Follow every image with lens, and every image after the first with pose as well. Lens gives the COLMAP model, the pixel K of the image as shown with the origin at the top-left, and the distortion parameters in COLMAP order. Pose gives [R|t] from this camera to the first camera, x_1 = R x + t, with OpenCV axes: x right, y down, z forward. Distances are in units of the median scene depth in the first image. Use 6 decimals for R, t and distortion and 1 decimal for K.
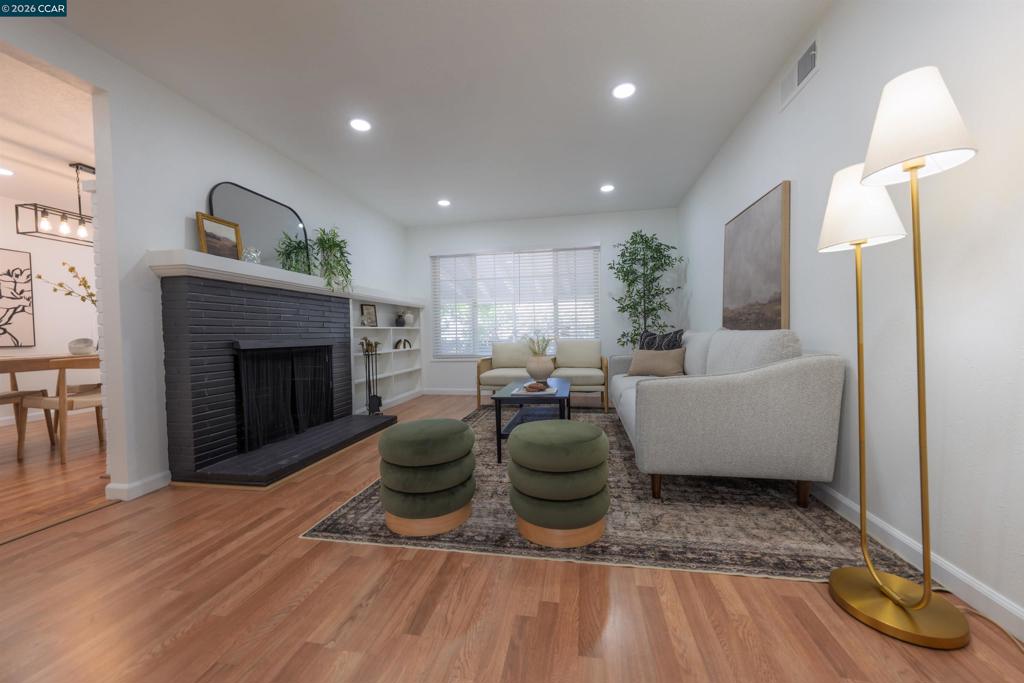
lens RADIAL K [[344.1, 0, 512.0], [0, 344.1, 341.5], [0, 0, 1]] dist [-0.001982, -0.000170]
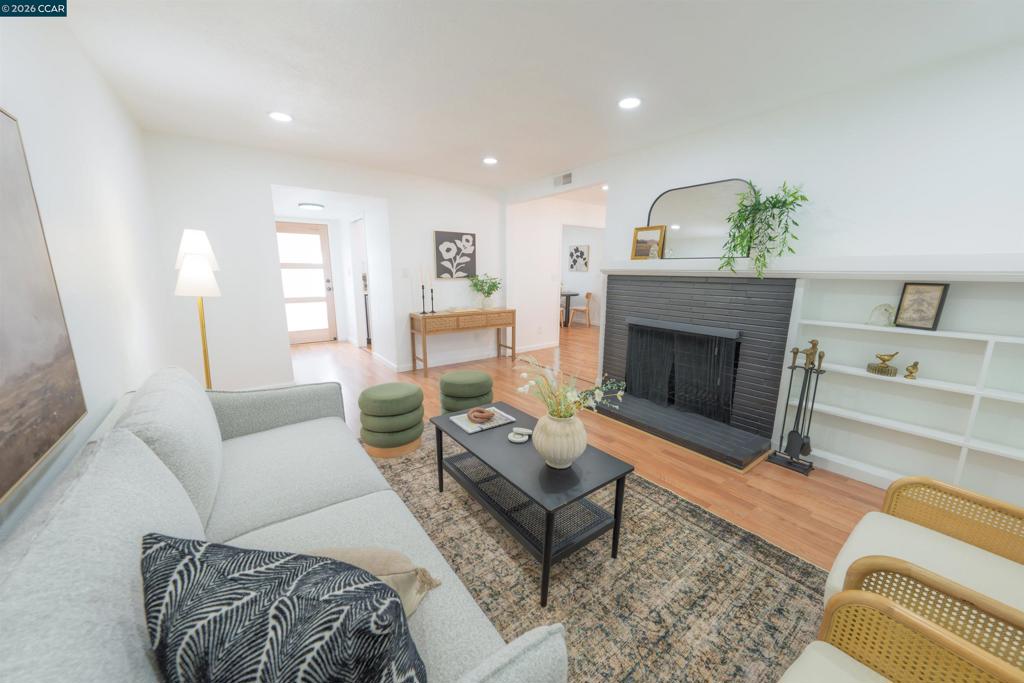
lens RADIAL K [[344.1, 0, 512.0], [0, 344.1, 341.5], [0, 0, 1]] dist [-0.001982, -0.000170]
pose [[-0.616768, 0.145369, -0.773605, 0.511015], [-0.041598, 0.975406, 0.216454, -0.158293], [0.786045, 0.165682, -0.595553, 1.234979]]
